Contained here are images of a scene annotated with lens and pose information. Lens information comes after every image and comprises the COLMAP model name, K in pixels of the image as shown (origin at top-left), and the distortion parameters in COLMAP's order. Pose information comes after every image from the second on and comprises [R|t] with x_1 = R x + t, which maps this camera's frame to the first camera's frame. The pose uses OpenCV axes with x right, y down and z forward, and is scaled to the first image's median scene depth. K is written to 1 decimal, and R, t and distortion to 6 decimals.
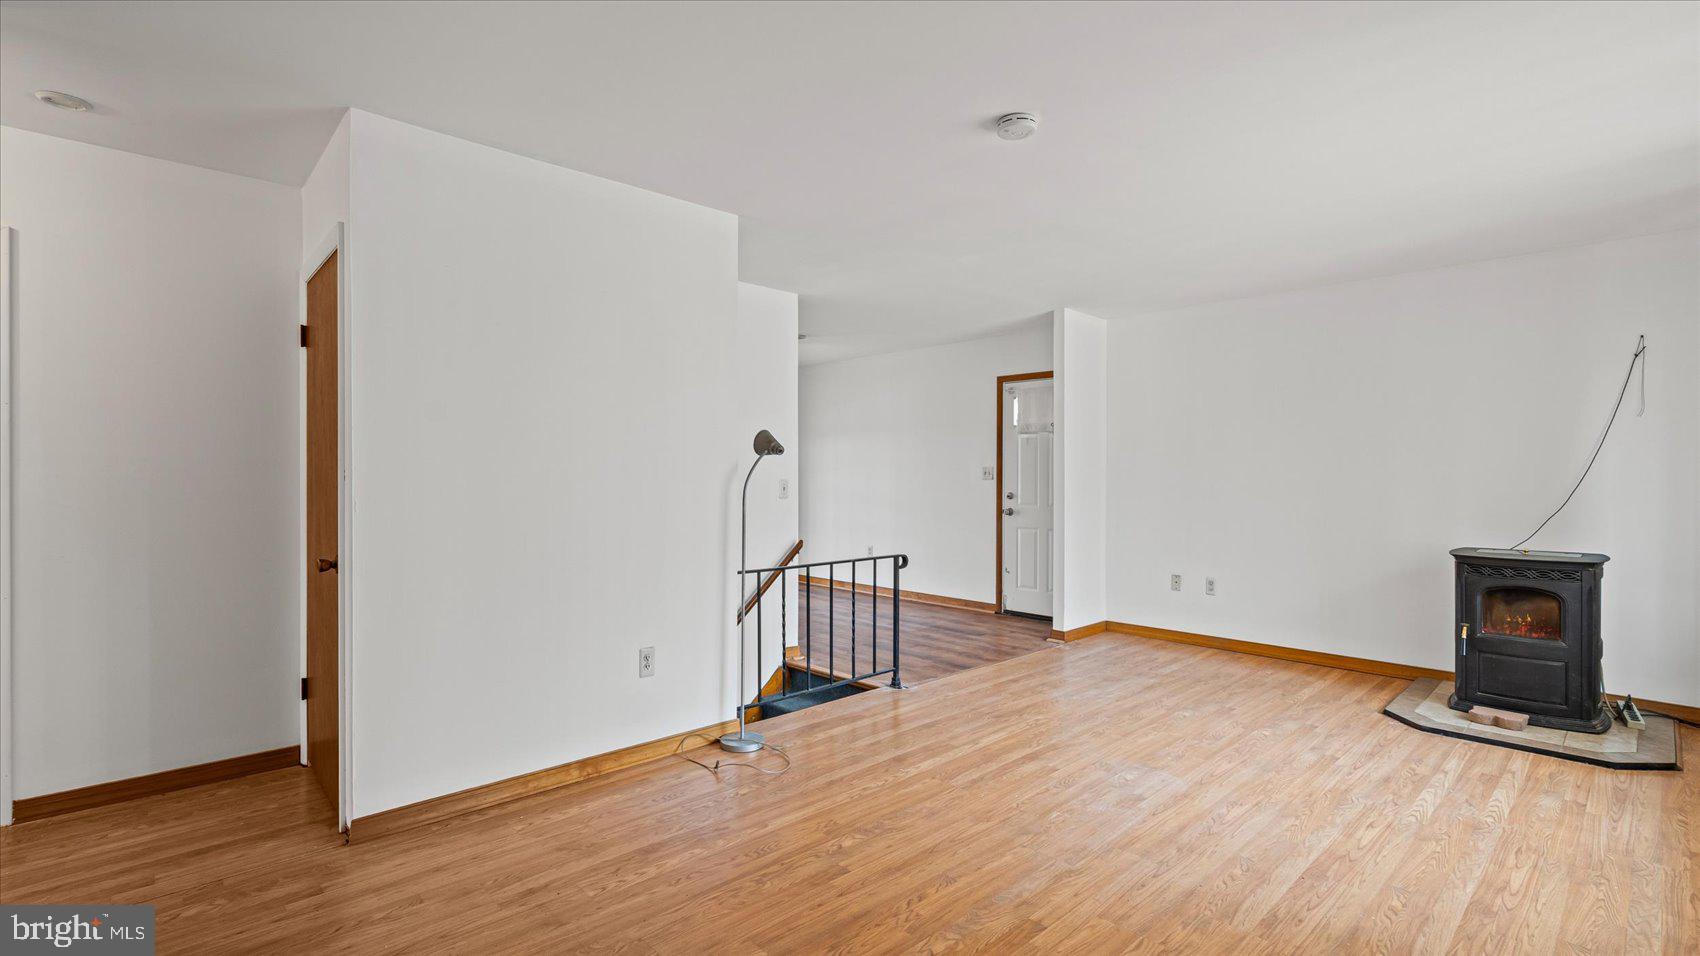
lens RADIAL K [[765.5, 0, 850.0], [0, 765.5, 478.0], [0, 0, 1]] dist [-0.003400, 0.000160]
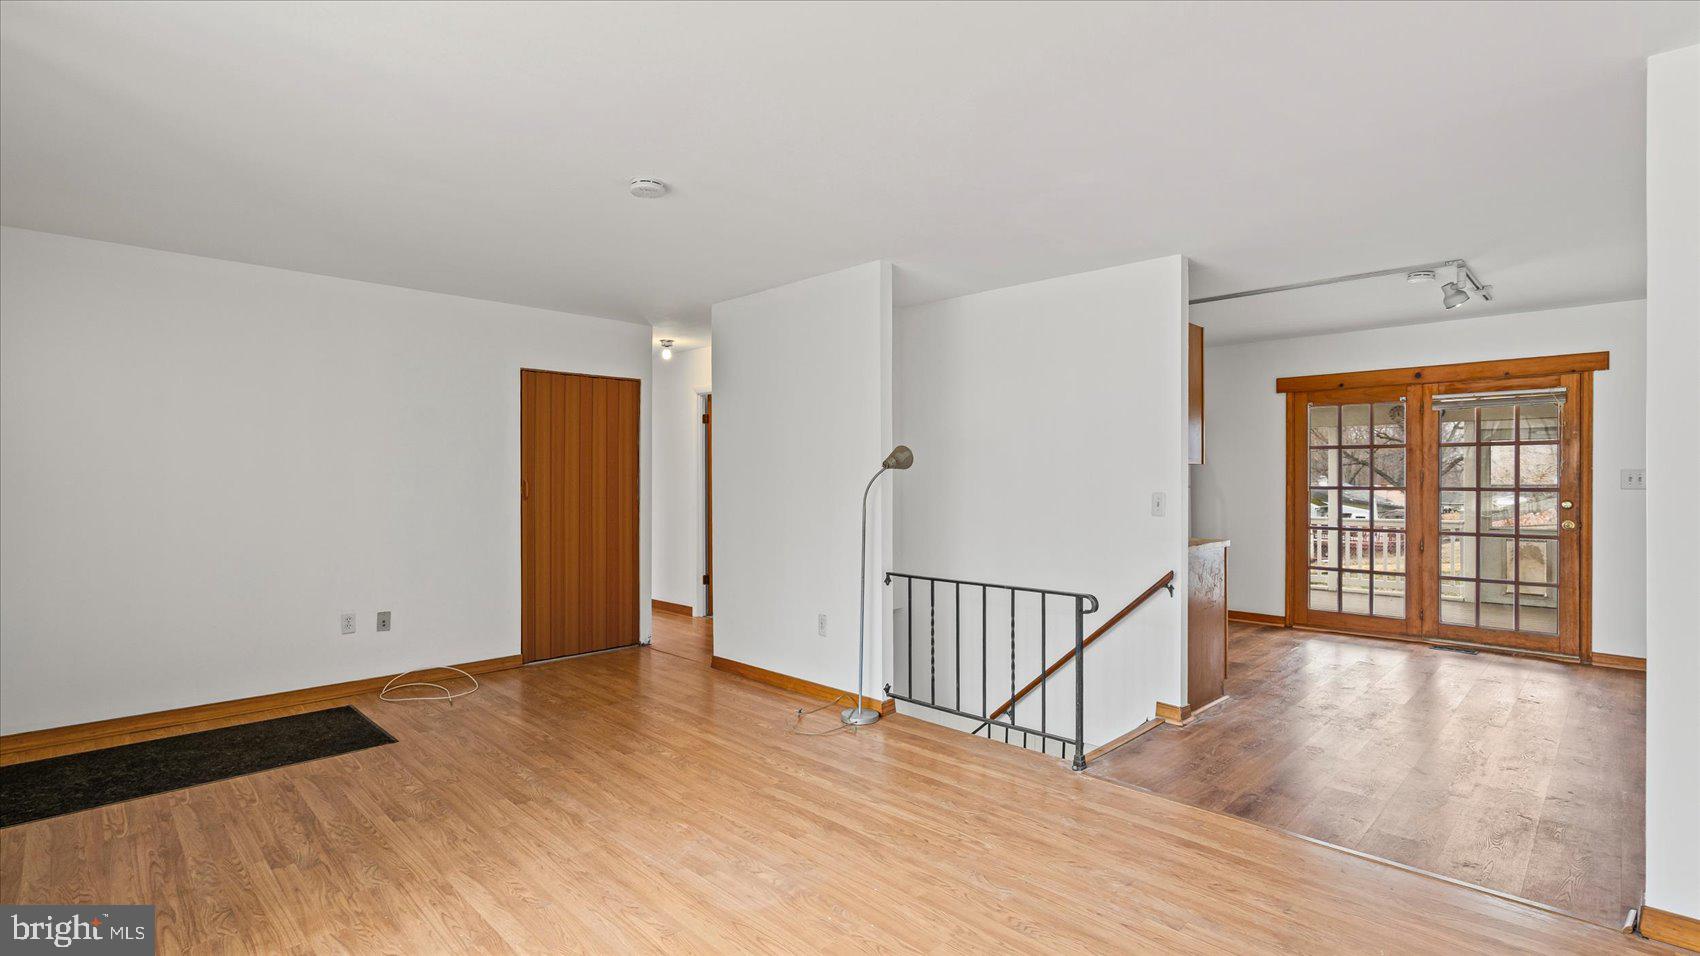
lens RADIAL K [[772.7, 0, 849.3], [0, 772.7, 465.6], [0, 0, 1]] dist [-0.005282, 0.001324]
pose [[0.038166, -0.015968, -0.999144, 0.903209], [-0.003877, 0.999862, -0.016128, -0.015970], [0.999264, 0.004490, 0.038099, 0.812576]]
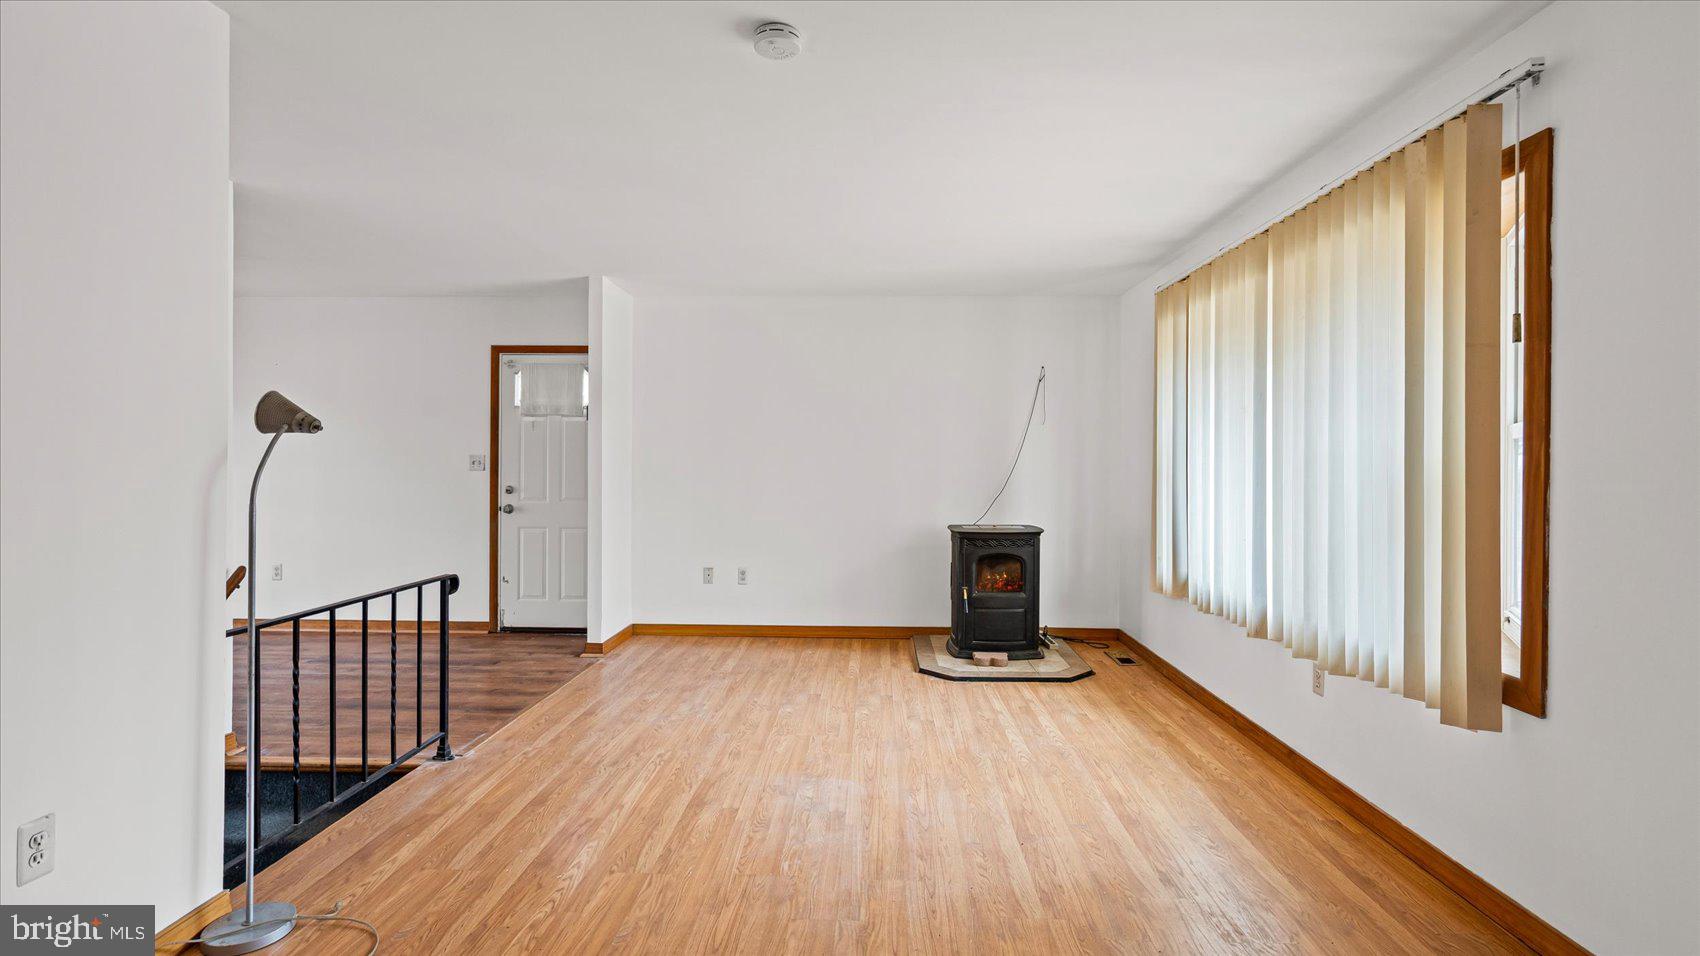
lens RADIAL K [[772.7, 0, 849.3], [0, 772.7, 465.6], [0, 0, 1]] dist [-0.005282, 0.001324]
pose [[0.709917, 0.001750, 0.704283, -0.198899], [-0.000901, 0.999998, -0.001577, -0.003533], [-0.704285, 0.000485, 0.709917, 0.232955]]
